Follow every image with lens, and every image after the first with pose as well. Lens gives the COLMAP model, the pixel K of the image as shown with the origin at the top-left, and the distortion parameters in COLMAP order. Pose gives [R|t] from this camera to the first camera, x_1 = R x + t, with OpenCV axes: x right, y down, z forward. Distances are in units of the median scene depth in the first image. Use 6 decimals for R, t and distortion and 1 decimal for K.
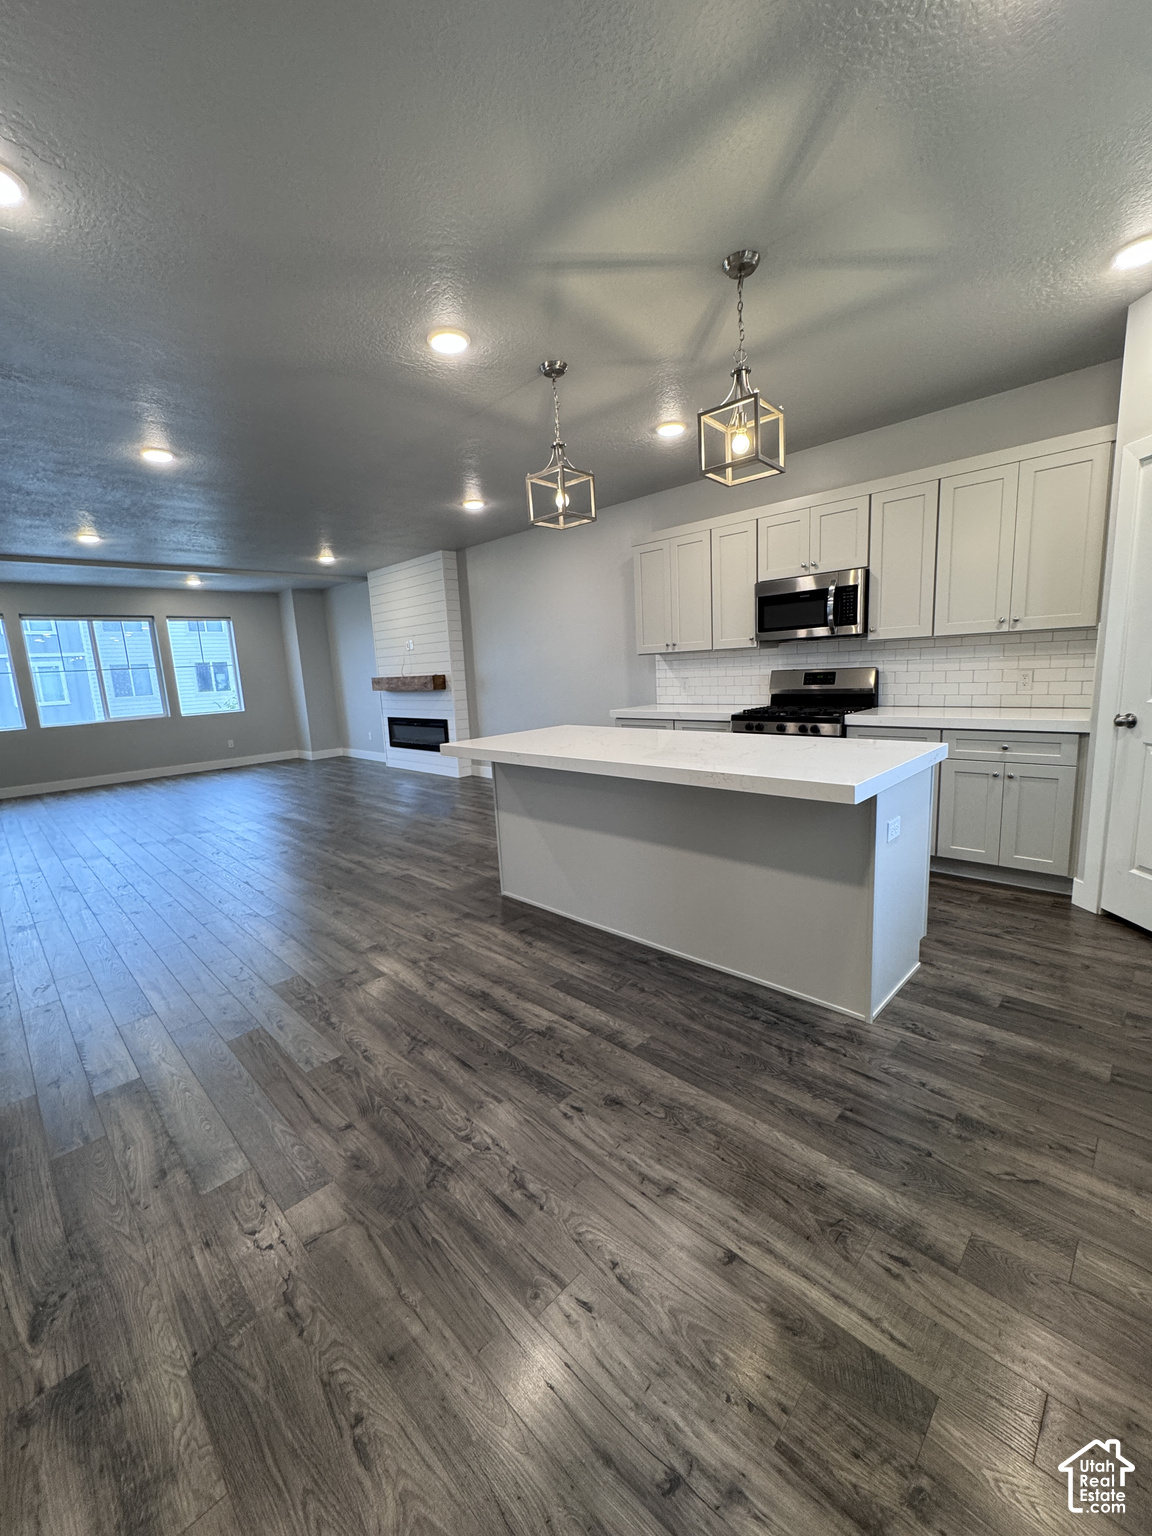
lens RADIAL K [[615.4, 0, 577.3], [0, 615.4, 772.9], [0, 0, 1]] dist [0.009581, -0.000474]
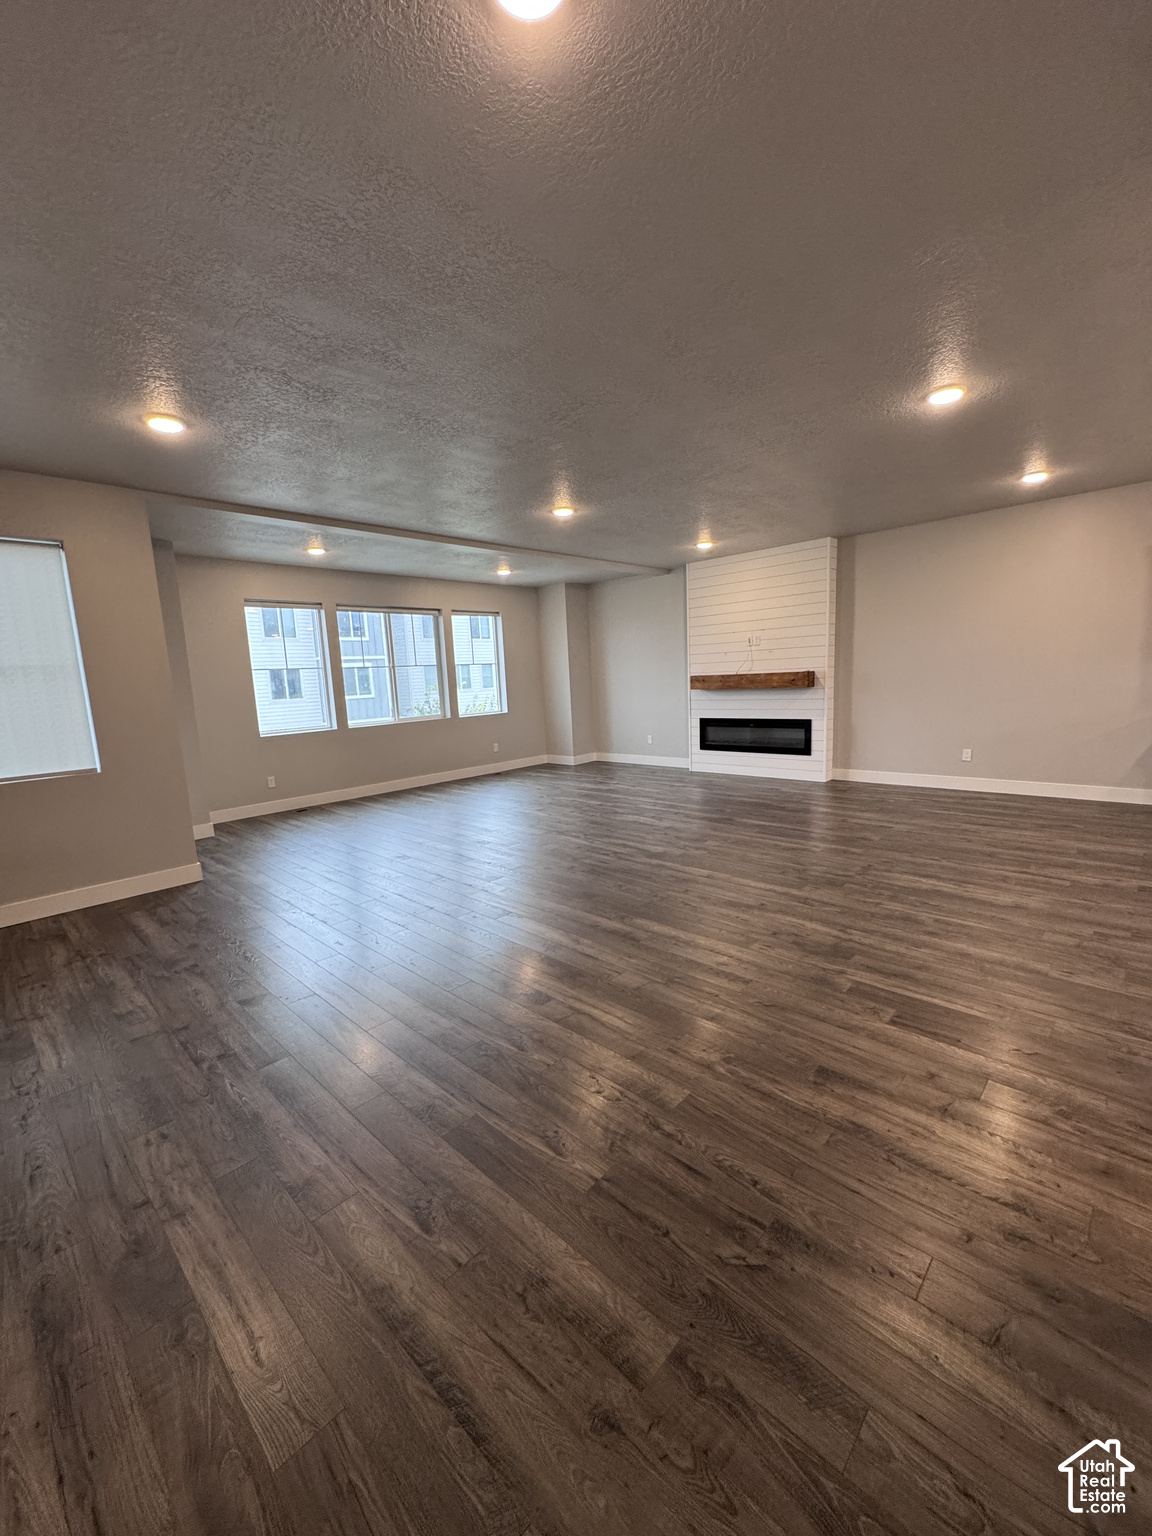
lens RADIAL K [[615.4, 0, 574.9], [0, 615.4, 772.2], [0, 0, 1]] dist [0.009581, -0.000474]
pose [[0.999685, 0.003296, 0.024861, -0.523298], [-0.002722, 0.999730, -0.023092, 0.013417], [-0.024930, 0.023017, 0.999424, 0.072921]]
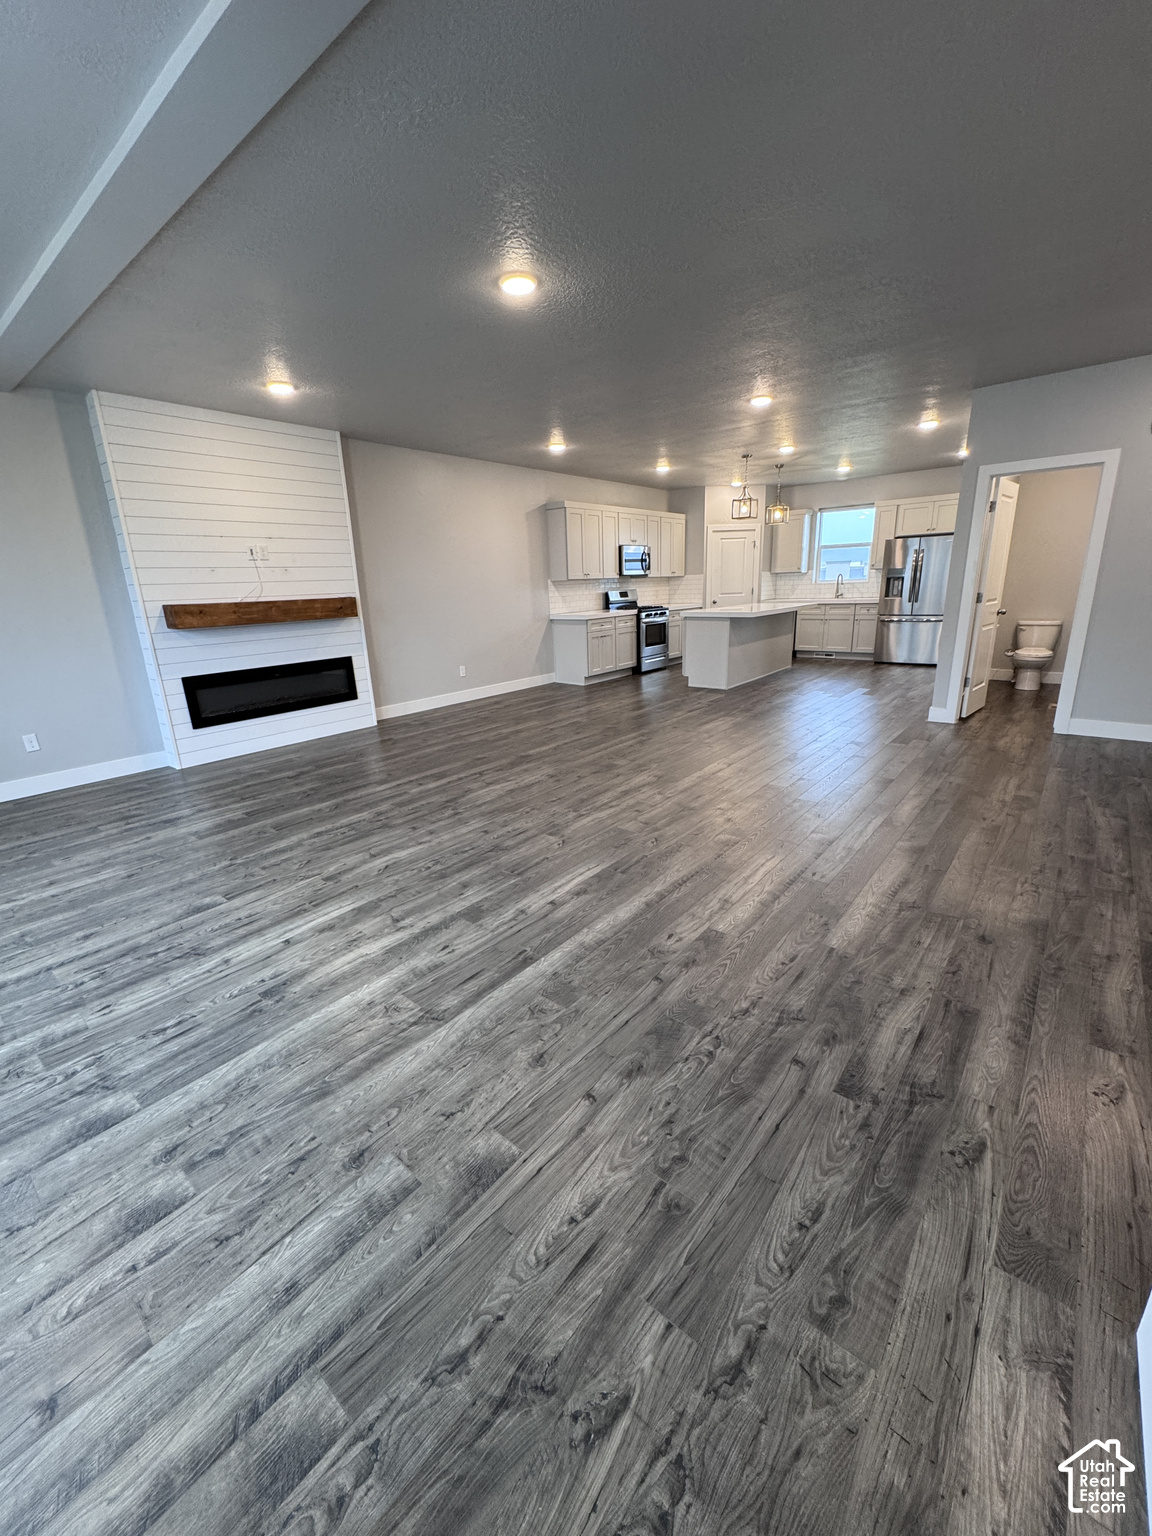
lens RADIAL K [[615.4, 0, 585.3], [0, 615.4, 758.9], [0, 0, 1]] dist [0.009581, -0.000474]
pose [[-0.099826, -0.218492, 0.970719, -0.910741], [0.218173, 0.947045, 0.235599, -0.073474], [-0.970791, 0.235304, -0.046870, 0.691231]]
